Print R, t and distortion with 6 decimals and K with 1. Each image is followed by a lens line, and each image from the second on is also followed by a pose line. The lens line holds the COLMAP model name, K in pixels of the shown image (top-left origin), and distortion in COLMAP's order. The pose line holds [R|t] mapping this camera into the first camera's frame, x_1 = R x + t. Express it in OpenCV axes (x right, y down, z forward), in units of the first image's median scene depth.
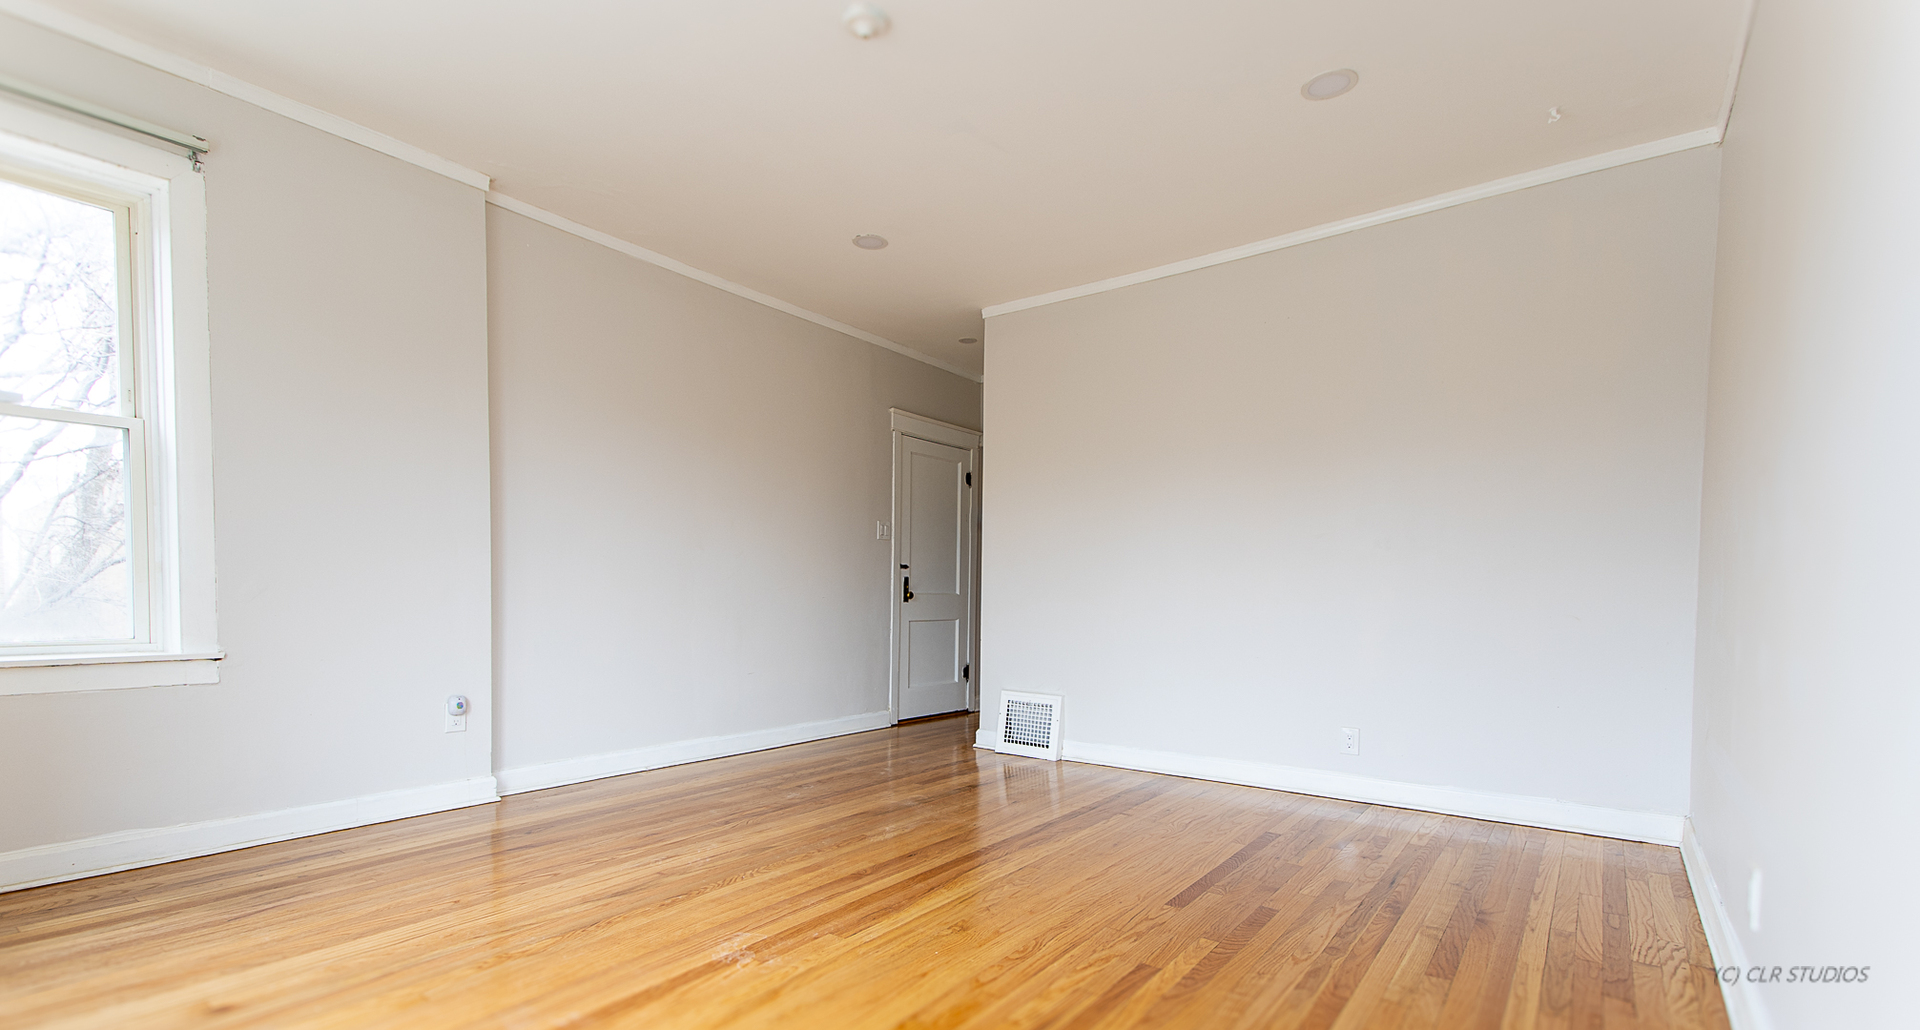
lens RADIAL K [[844.7, 0, 959.7], [0, 844.7, 624.3], [0, 0, 1]] dist [0.029022, -0.000036]
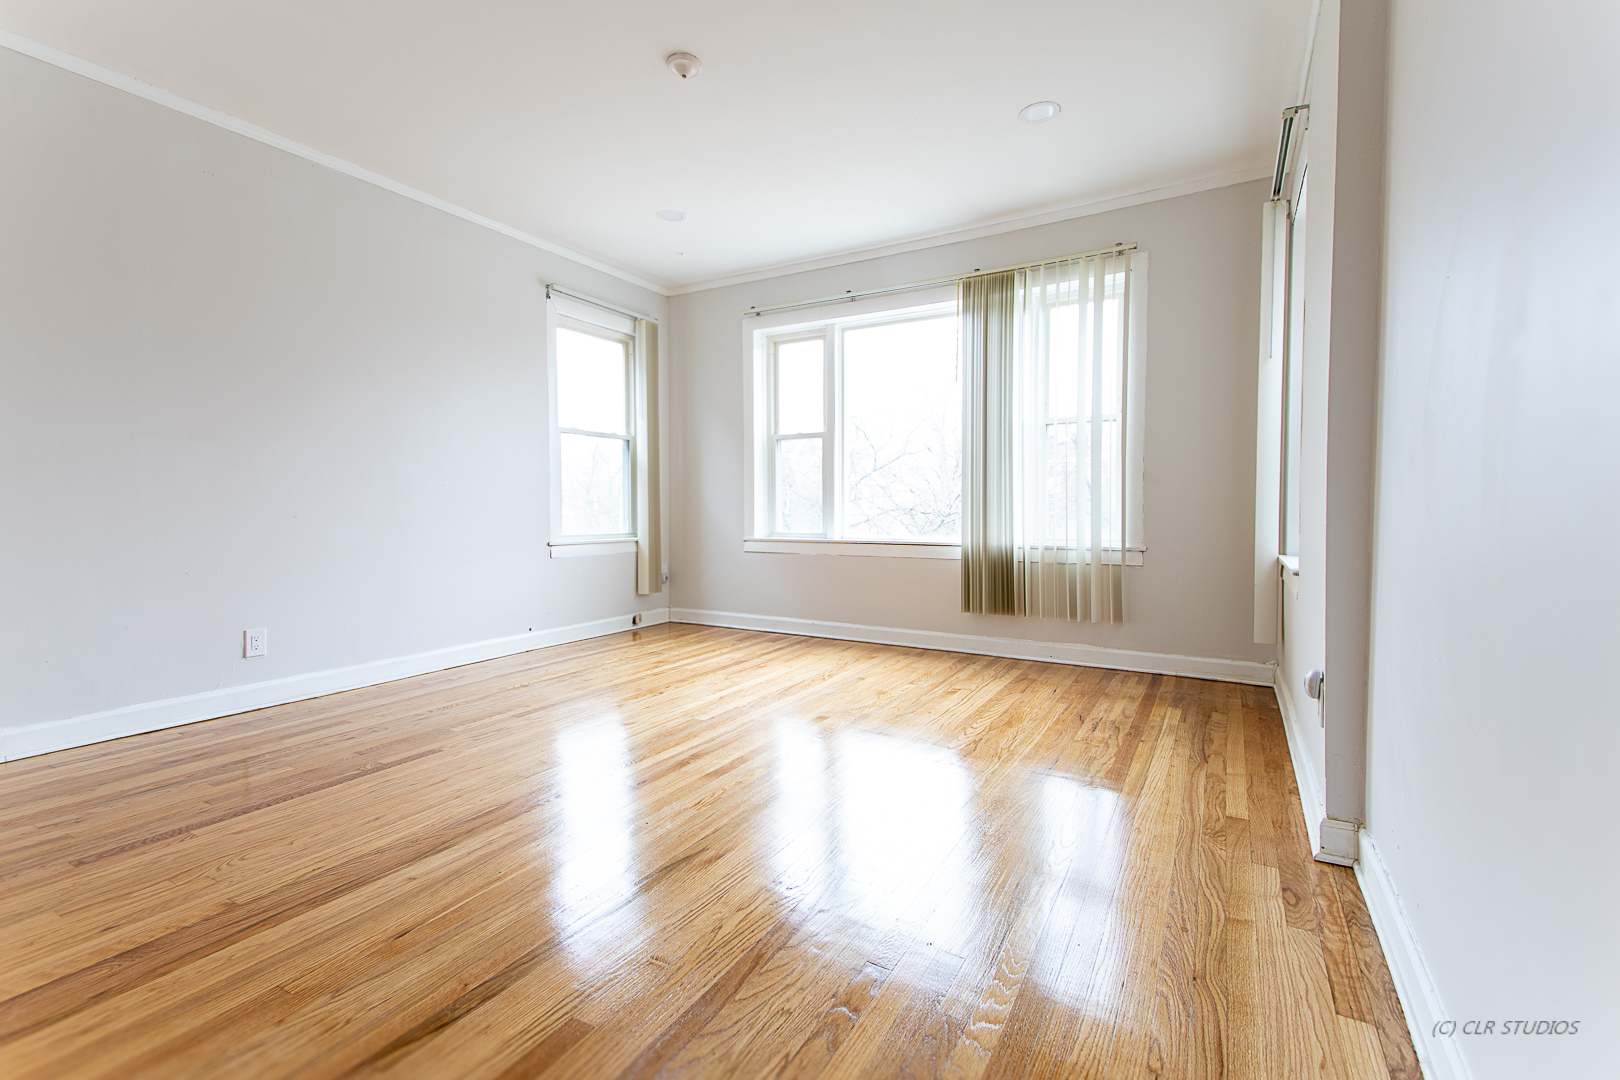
lens RADIAL K [[719.4, 0, 808.6], [0, 719.4, 524.8], [0, 0, 1]] dist [0.035009, 0.000057]
pose [[-0.992343, -0.007047, -0.123310, -0.171362], [-0.014947, 0.997885, 0.063262, -0.086065], [0.122604, 0.064621, -0.990350, 2.121119]]
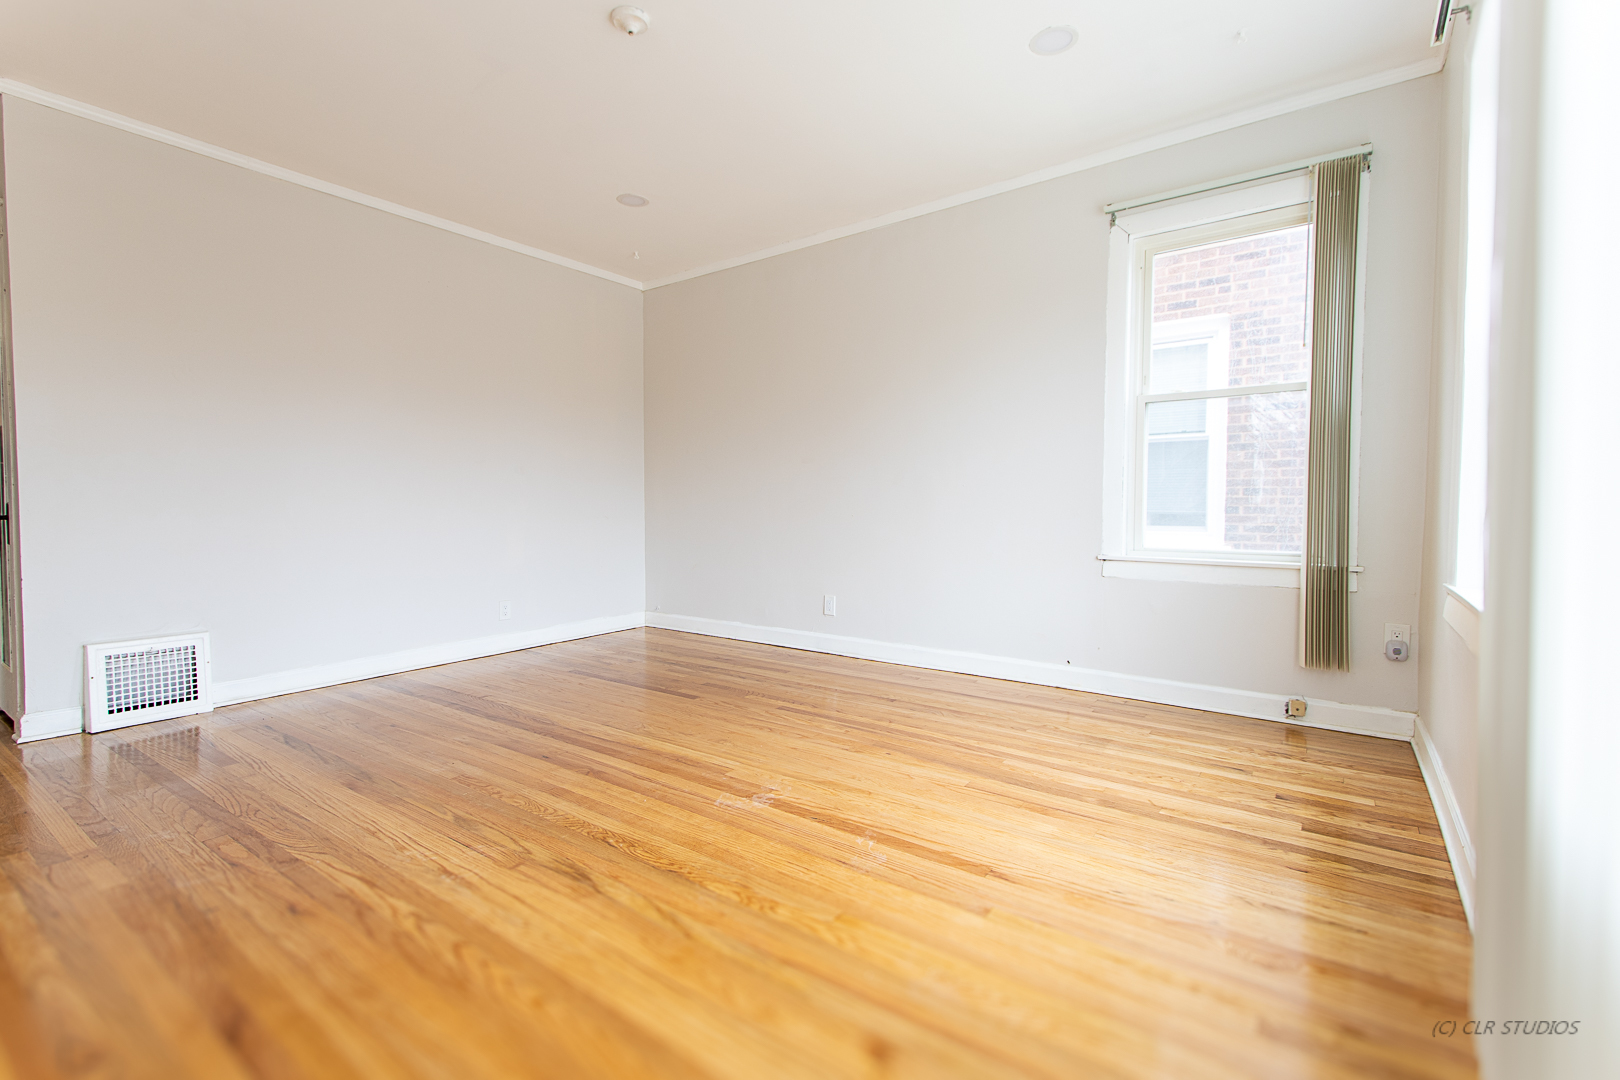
lens RADIAL K [[719.4, 0, 808.6], [0, 719.4, 524.8], [0, 0, 1]] dist [0.035009, 0.000057]
pose [[-0.015980, -0.036069, 0.999222, -1.120219], [0.036502, 0.998662, 0.036633, -0.044318], [-0.999206, 0.037059, -0.014642, 0.791238]]
